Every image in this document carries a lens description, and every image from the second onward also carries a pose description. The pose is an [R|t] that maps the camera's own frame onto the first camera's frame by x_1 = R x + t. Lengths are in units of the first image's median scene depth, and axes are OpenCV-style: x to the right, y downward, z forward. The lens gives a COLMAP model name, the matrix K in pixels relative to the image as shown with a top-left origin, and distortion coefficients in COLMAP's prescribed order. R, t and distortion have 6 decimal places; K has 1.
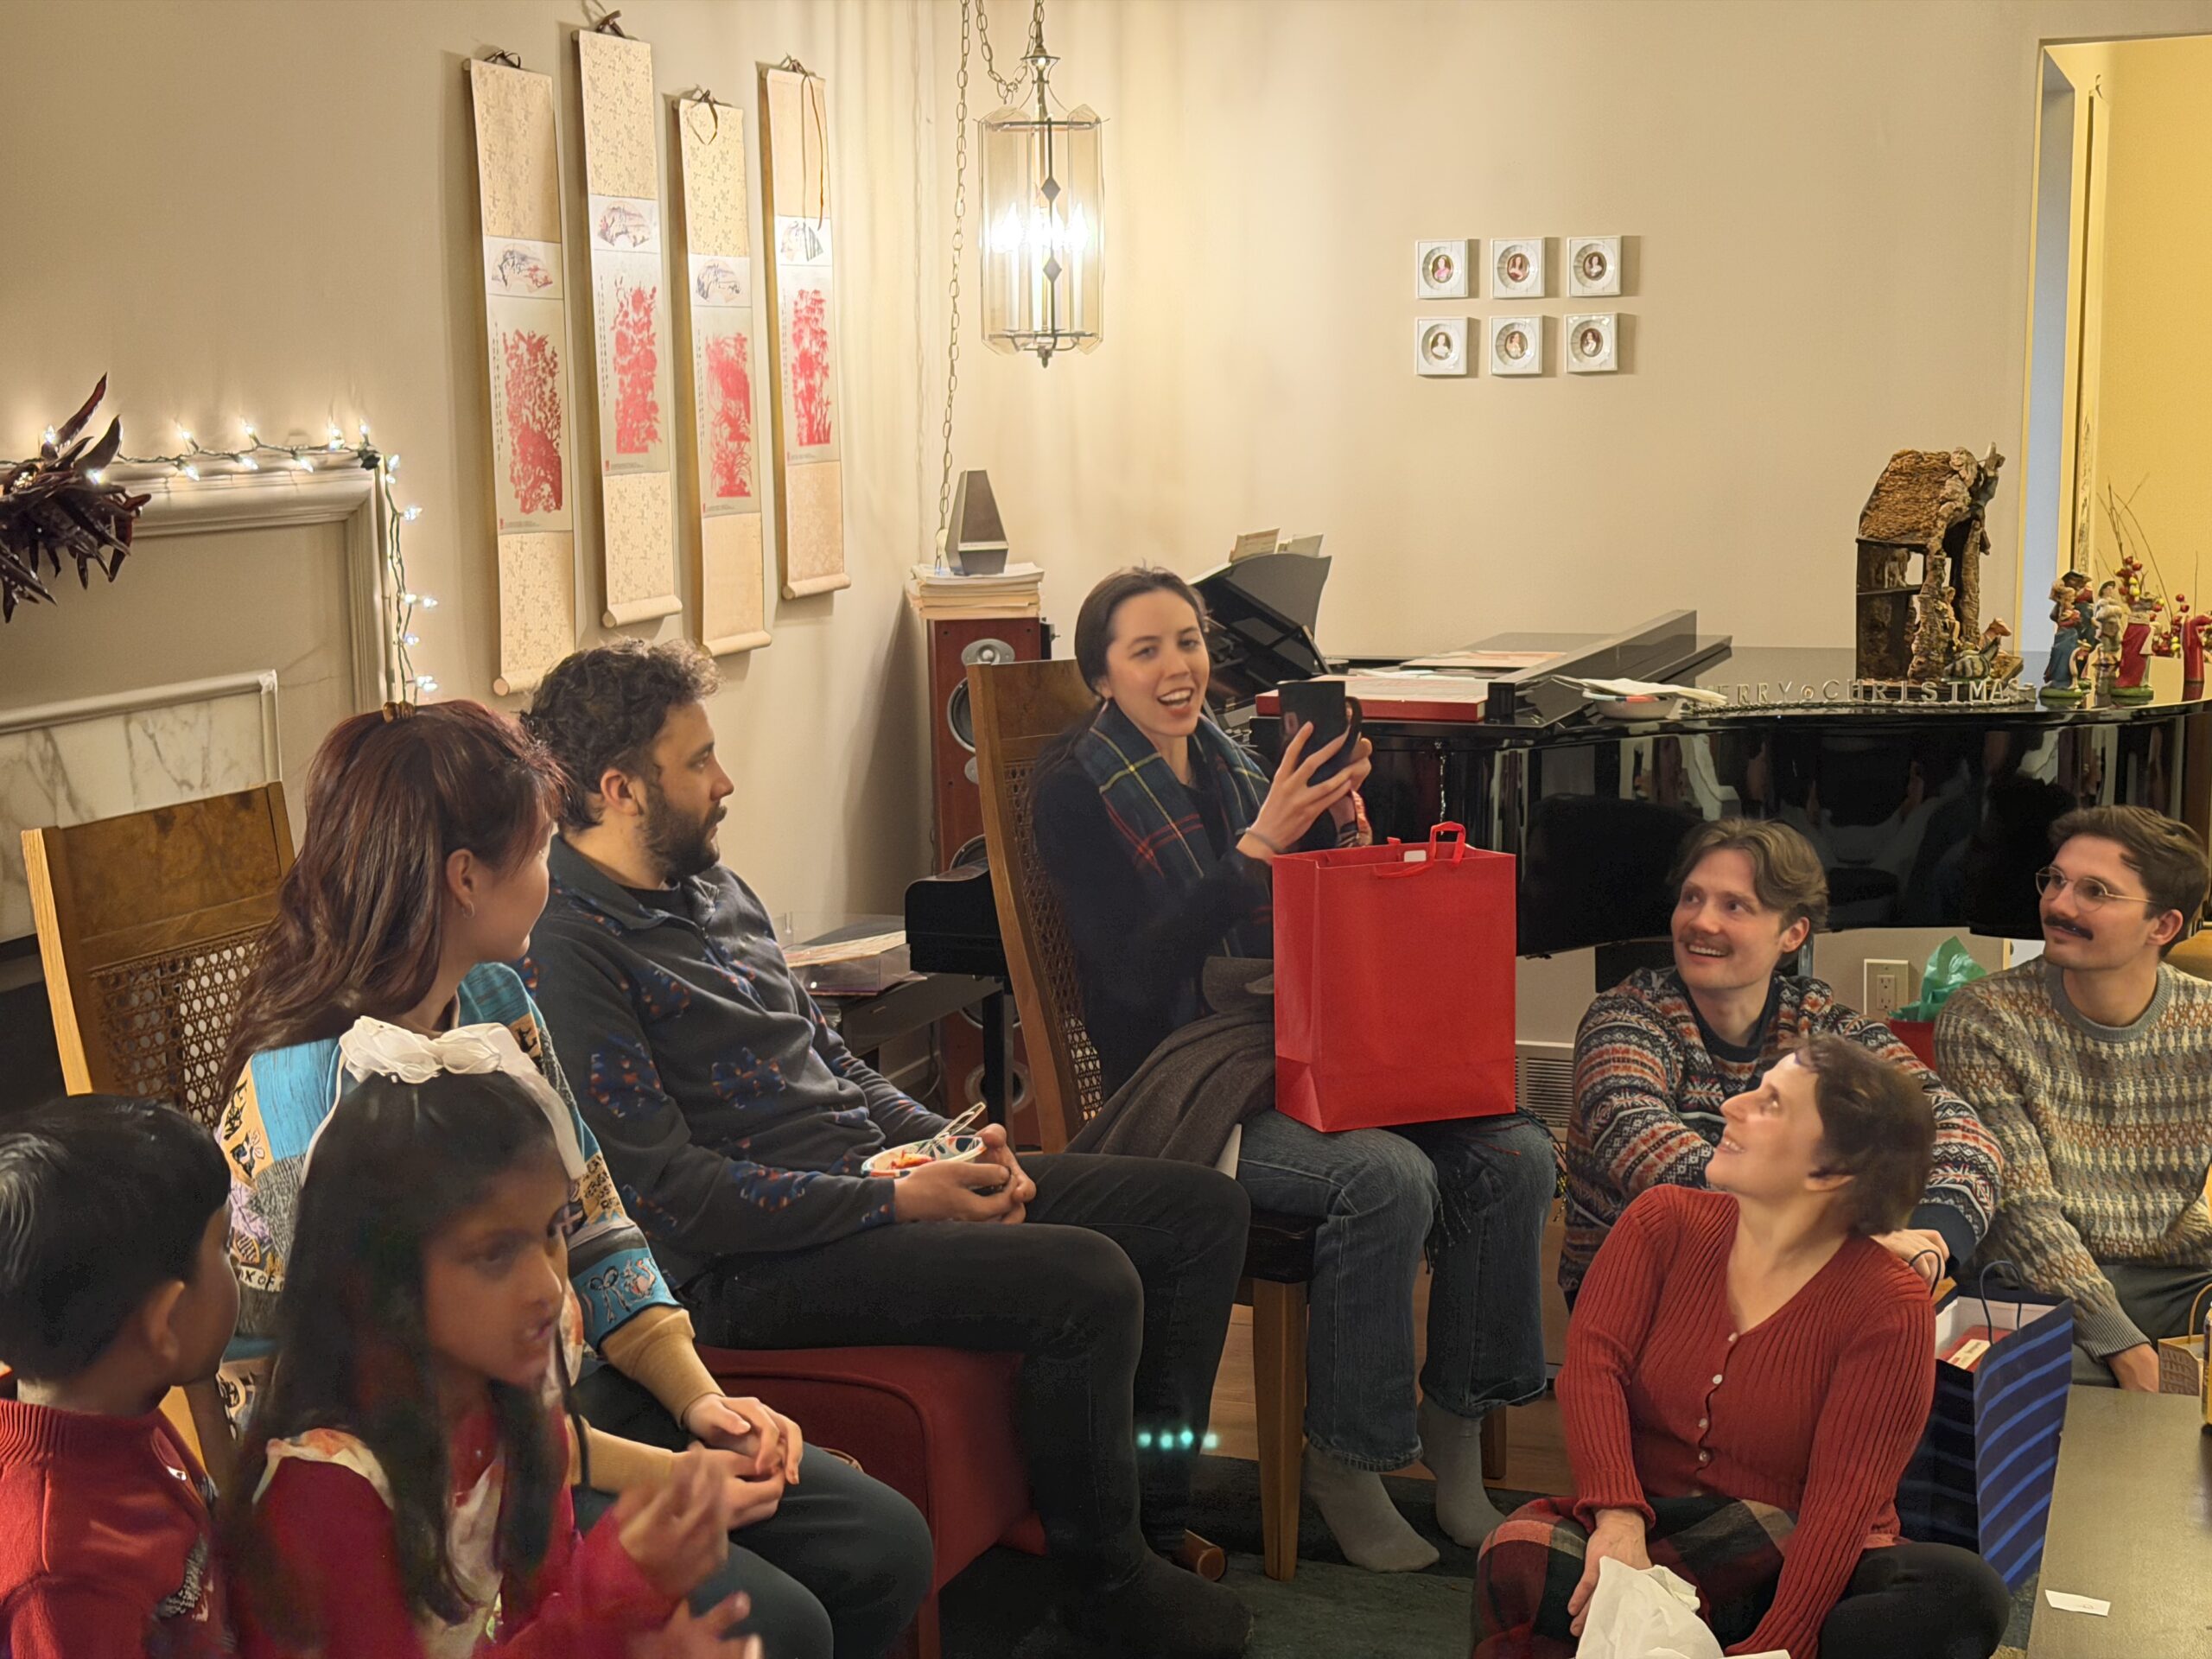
lens RADIAL K [[3248.4, 0, 1097.4], [0, 3248.4, 830.7], [0, 0, 1]] dist [0.186412, 0.000000]
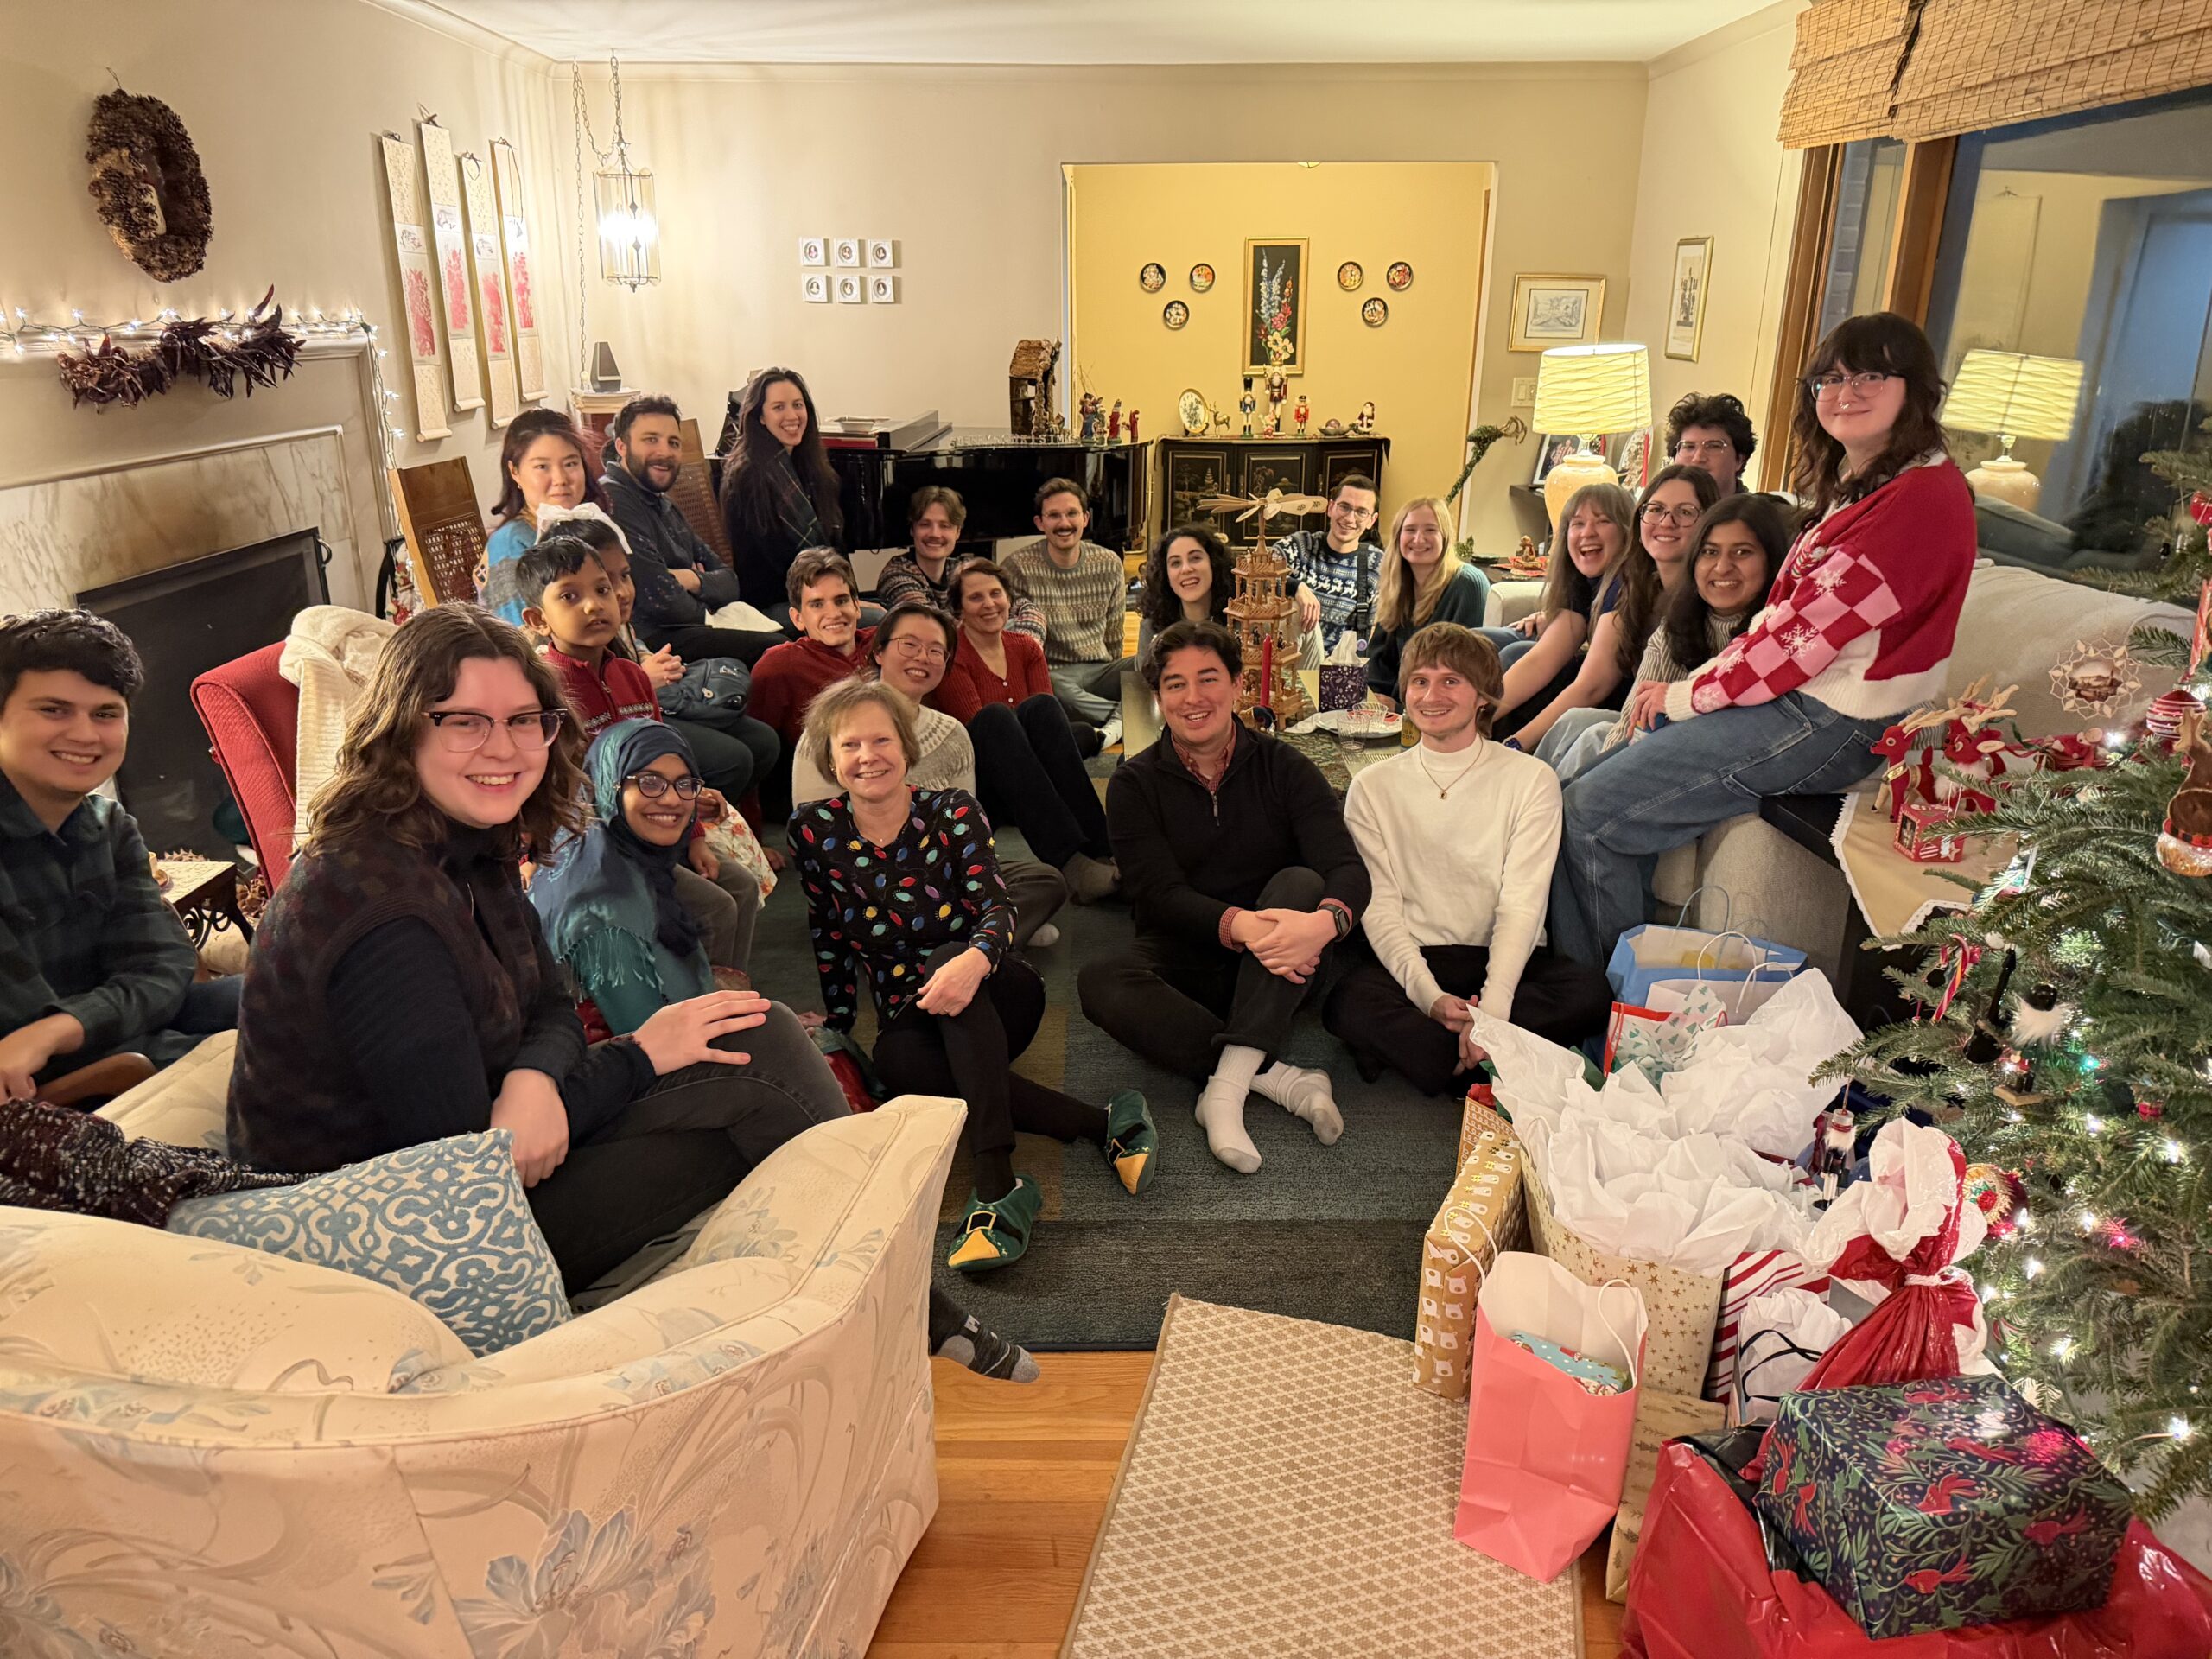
lens RADIAL K [[1590.0, 0, 1107.7], [0, 1590.0, 858.3], [0, 0, 1]] dist [0.046857, -0.028660]
pose [[0.943519, -0.091018, 0.318570, -0.106505], [0.029498, 0.980784, 0.192854, 0.036240], [-0.330002, -0.172564, 0.928073, -0.193639]]
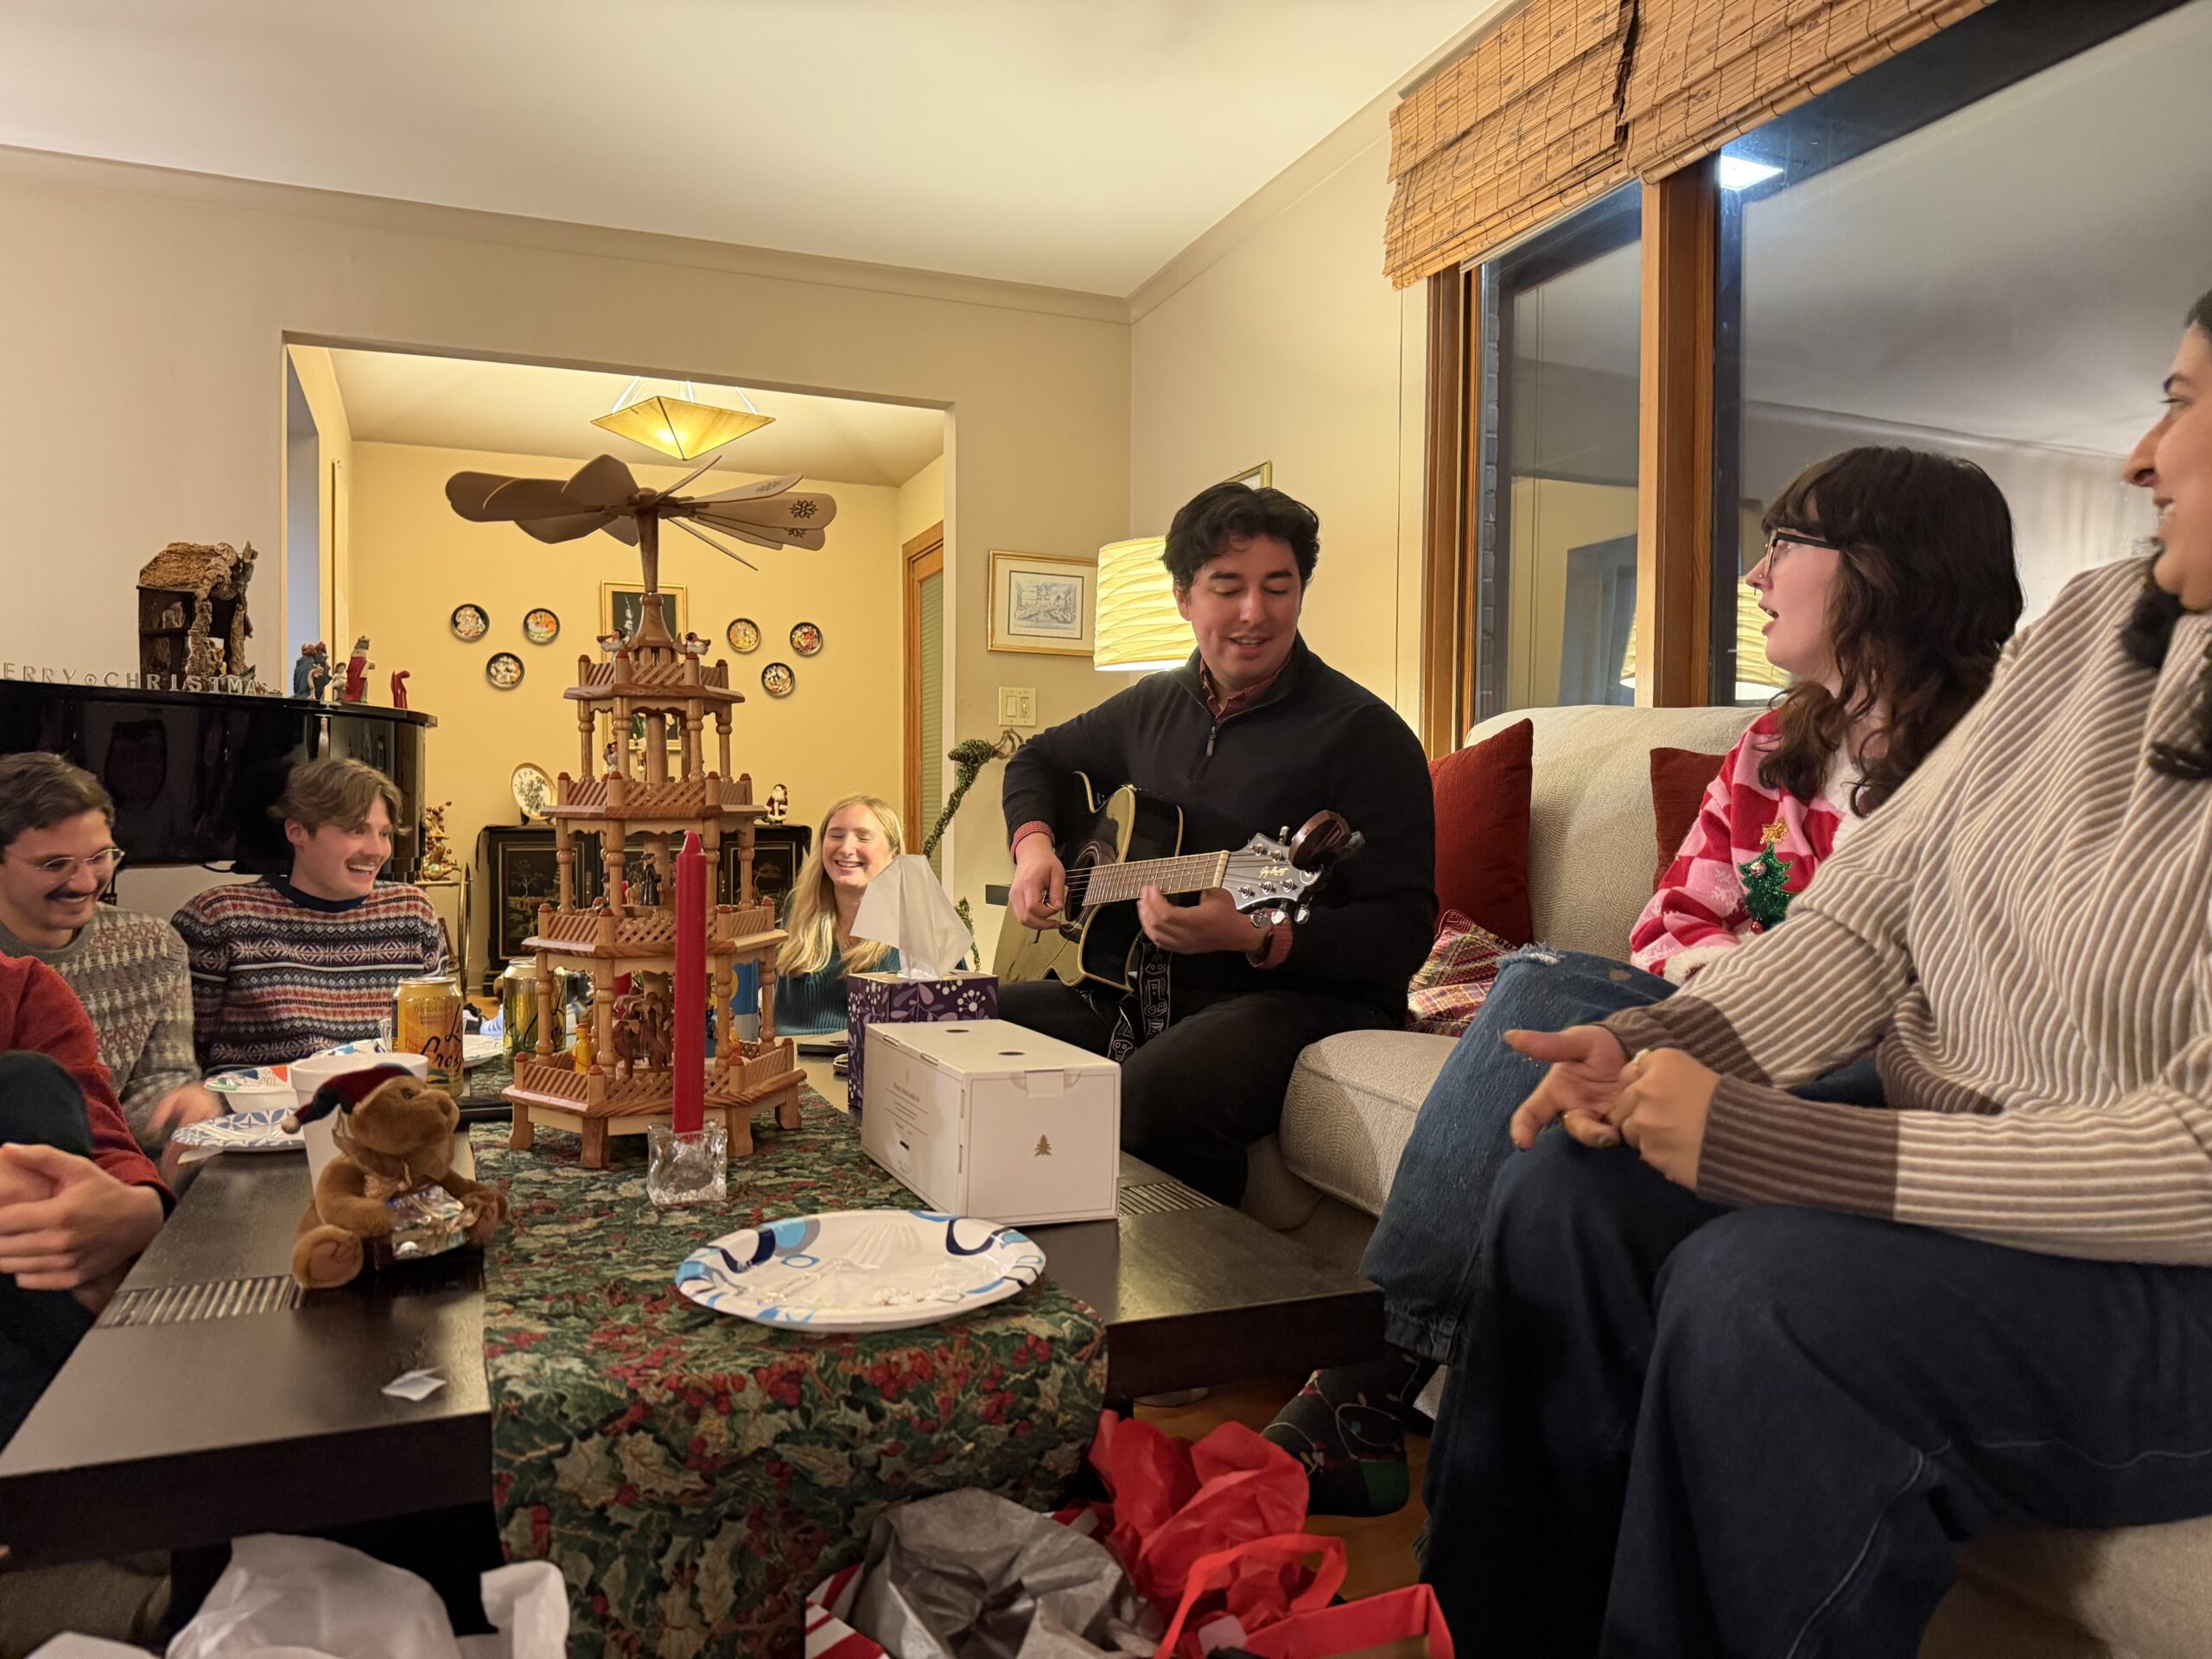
lens RADIAL K [[1590.0, 0, 1100.1], [0, 1590.0, 851.4], [0, 0, 1]] dist [0.046857, -0.028660]
pose [[0.754790, 0.005964, 0.655940, 0.087392], [0.082350, 0.991186, -0.103772, 0.106894], [-0.650777, 0.132342, 0.747646, 0.241425]]
